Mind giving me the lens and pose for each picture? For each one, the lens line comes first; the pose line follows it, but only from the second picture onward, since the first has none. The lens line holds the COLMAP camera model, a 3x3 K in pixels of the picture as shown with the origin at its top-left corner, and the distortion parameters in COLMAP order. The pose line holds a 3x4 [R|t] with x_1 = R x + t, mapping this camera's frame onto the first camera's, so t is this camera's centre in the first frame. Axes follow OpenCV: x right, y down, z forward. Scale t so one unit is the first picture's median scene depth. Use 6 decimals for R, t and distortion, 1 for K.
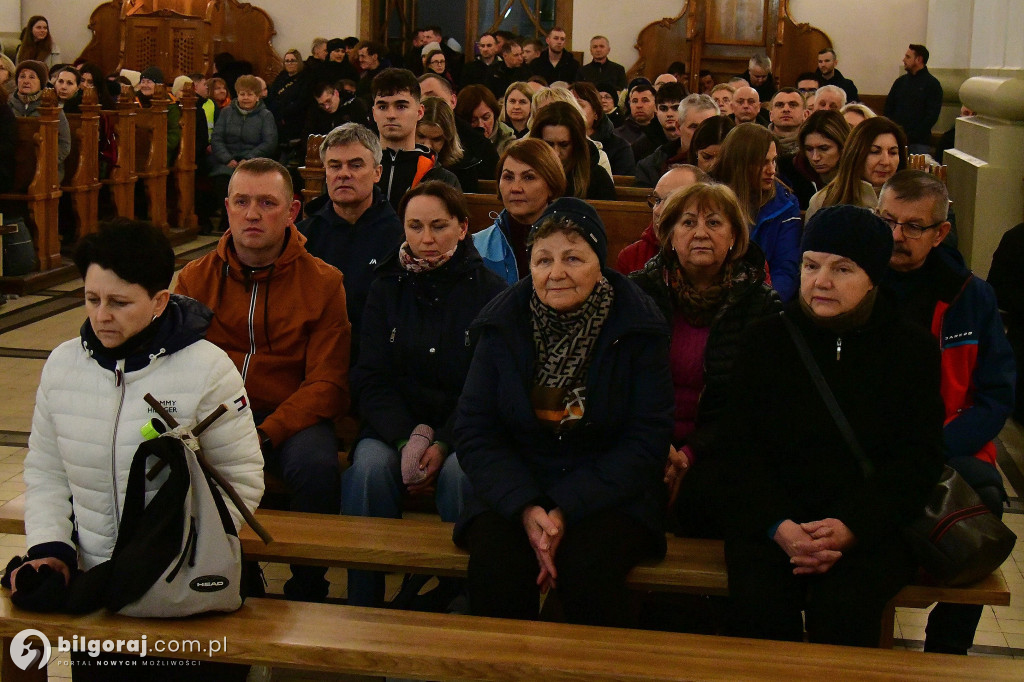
lens RADIAL K [[1989.4, 0, 512.0], [0, 1989.4, 341.0], [0, 0, 1]] dist [-0.019390, 0.022979]
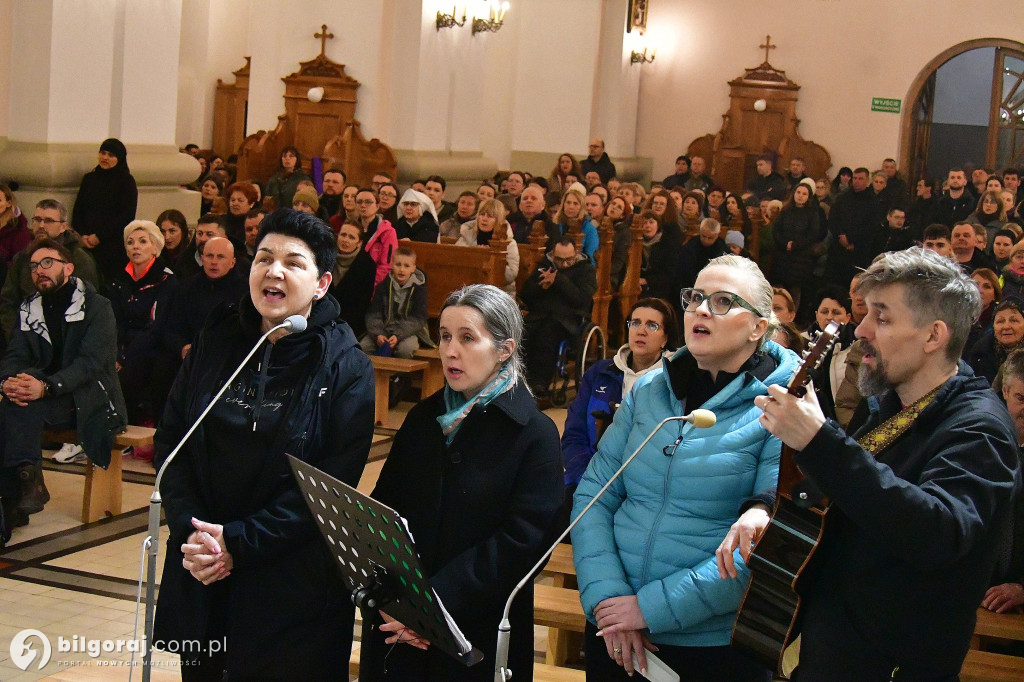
lens RADIAL K [[1989.4, 0, 512.0], [0, 1989.4, 341.0], [0, 0, 1]] dist [-0.019390, 0.022979]
pose [[0.966479, 0.056108, -0.250539, 0.058167], [-0.068275, 0.996859, -0.040133, 0.152719], [0.247500, 0.055893, 0.967274, -1.883374]]
